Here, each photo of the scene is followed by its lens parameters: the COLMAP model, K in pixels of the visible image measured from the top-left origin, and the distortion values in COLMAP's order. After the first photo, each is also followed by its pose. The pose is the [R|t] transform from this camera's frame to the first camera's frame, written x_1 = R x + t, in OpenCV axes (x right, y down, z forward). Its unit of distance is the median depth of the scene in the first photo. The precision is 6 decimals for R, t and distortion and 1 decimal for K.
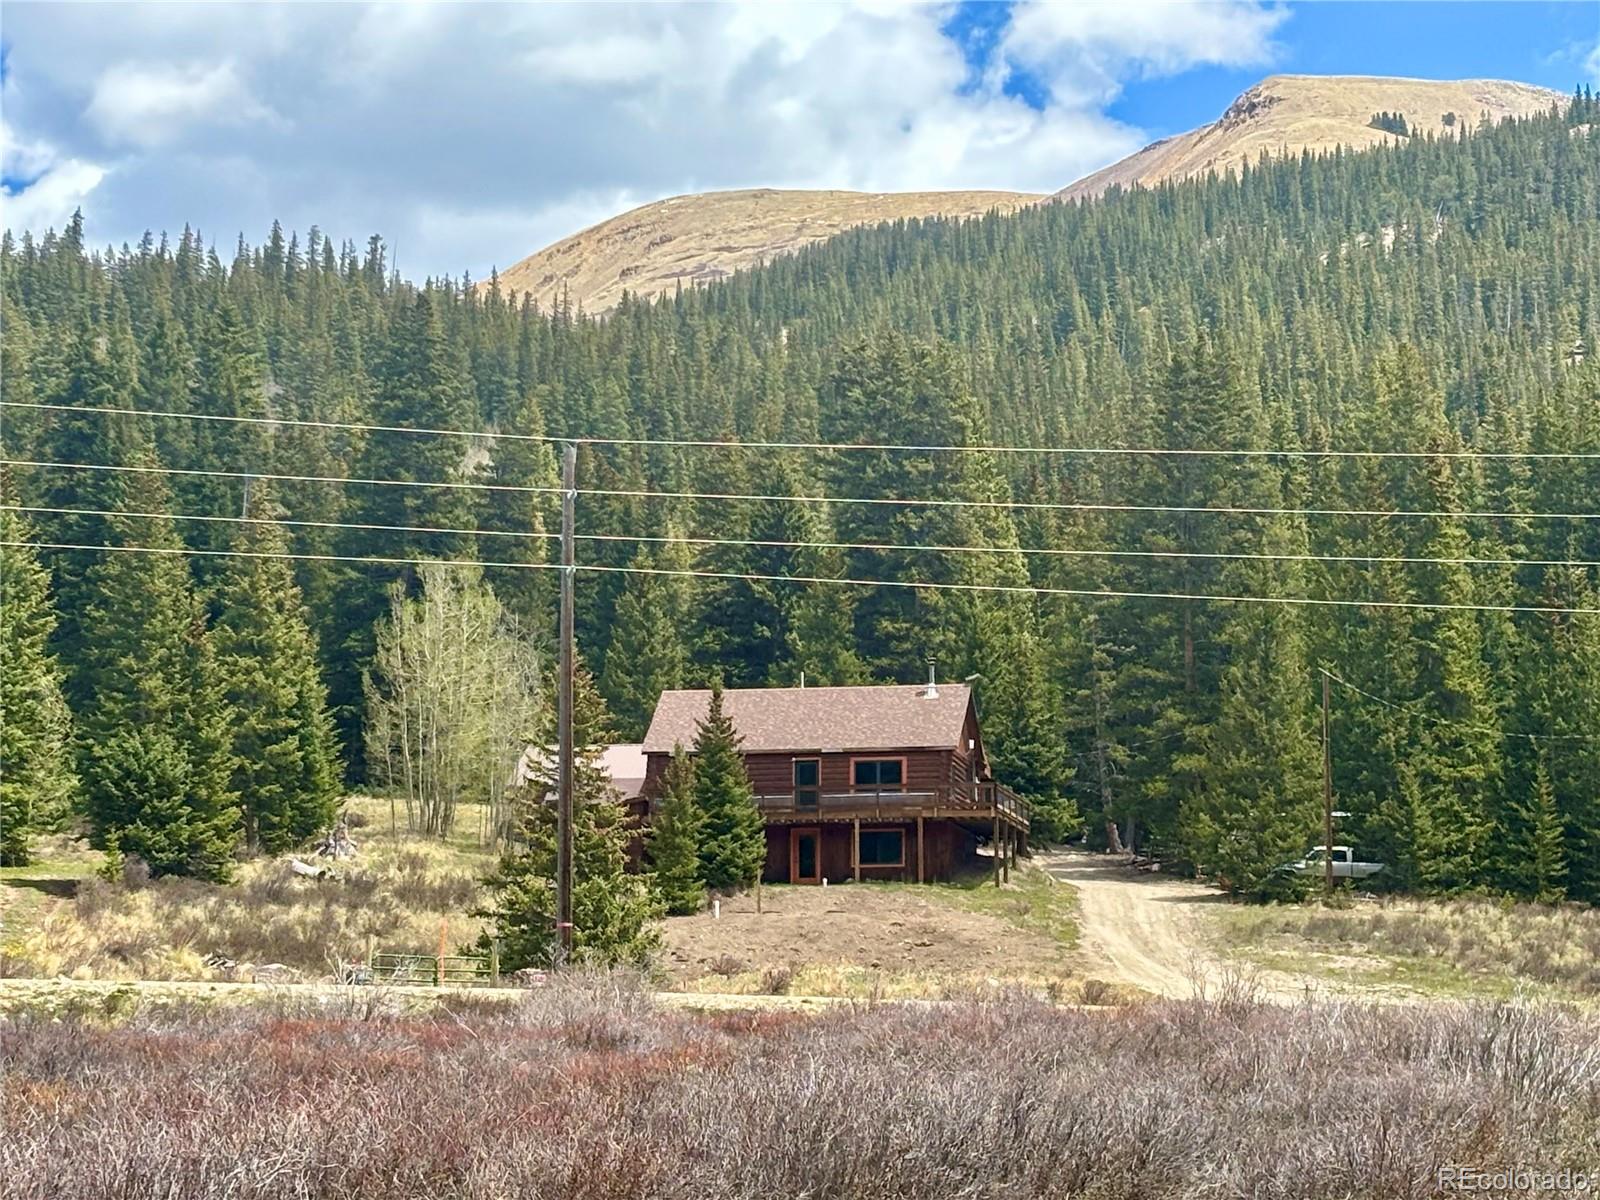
lens RADIAL K [[4173.7, 0, 797.5], [0, 4173.7, 596.6], [0, 0, 1]] dist [0.169079, 0.000000]
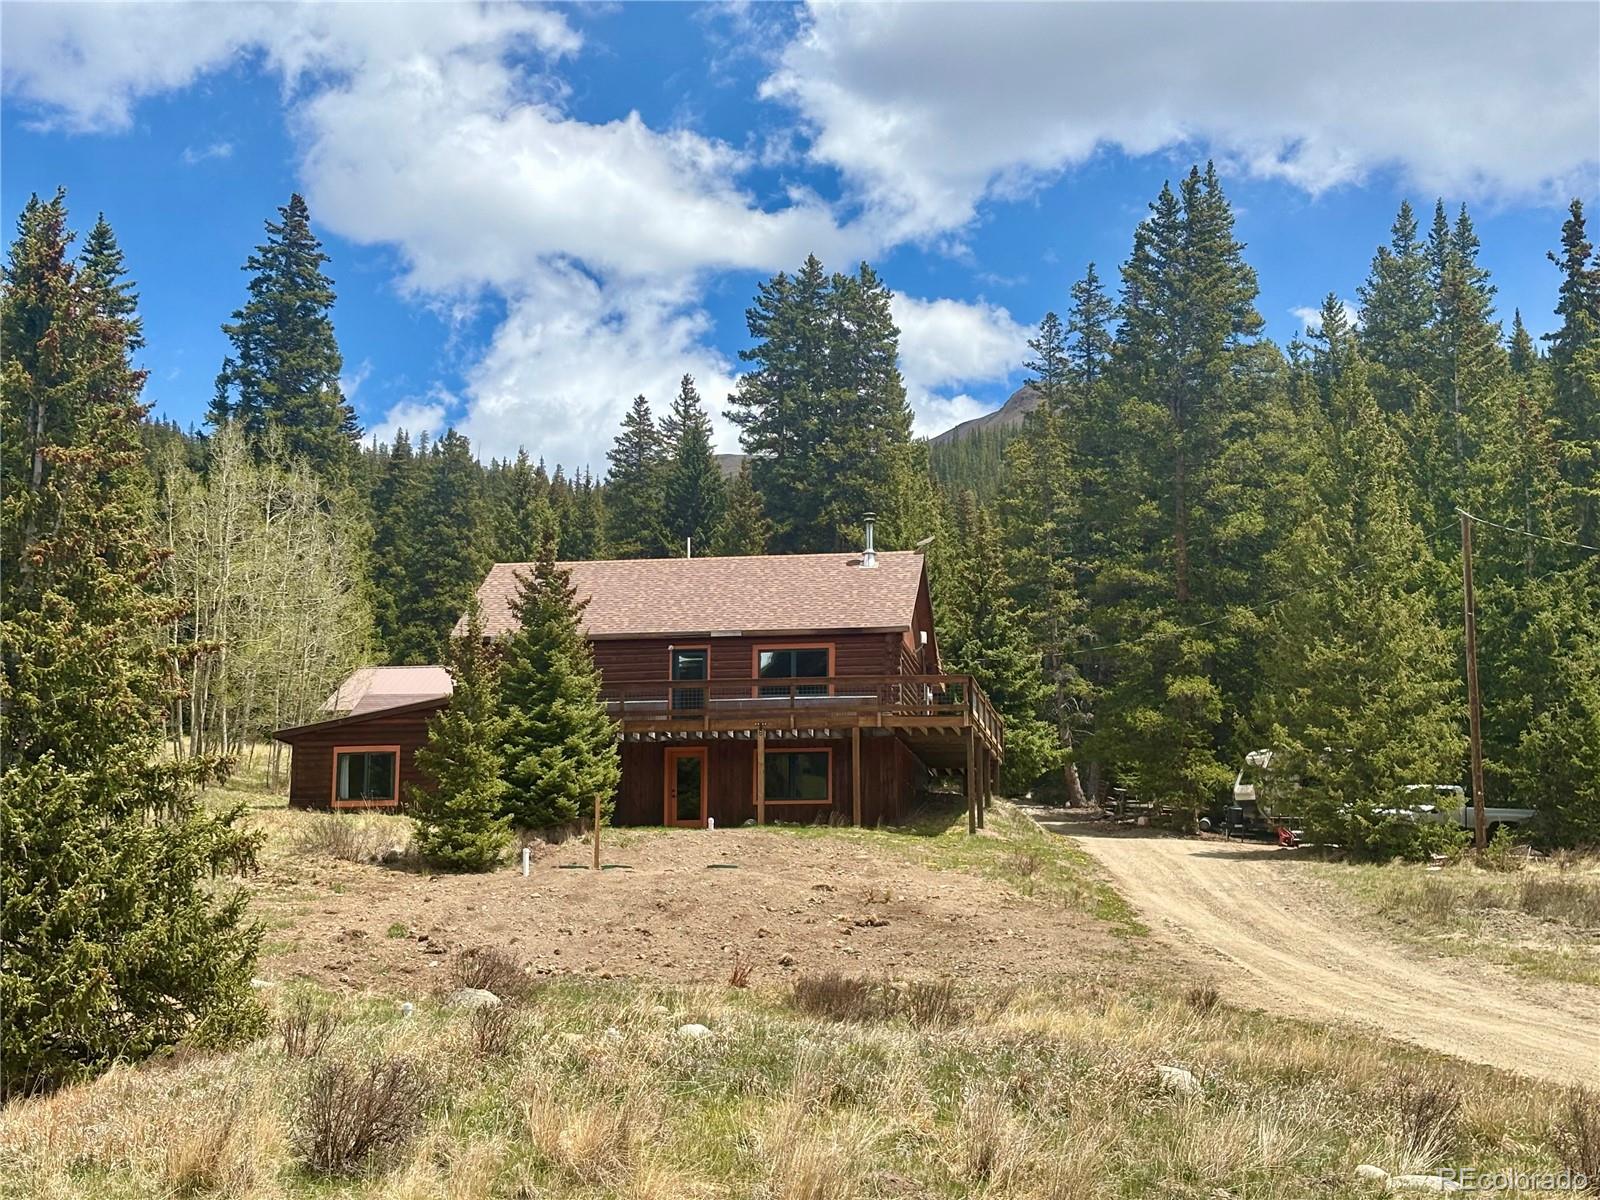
lens RADIAL K [[2436.1, 0, 807.1], [0, 2436.1, 604.7], [0, 0, 1]] dist [0.152662, 0.000000]
pose [[0.999657, 0.009147, 0.024544, 0.011844], [-0.008157, 0.999161, -0.040142, 0.048760], [-0.024891, 0.039928, 0.998893, 0.609654]]
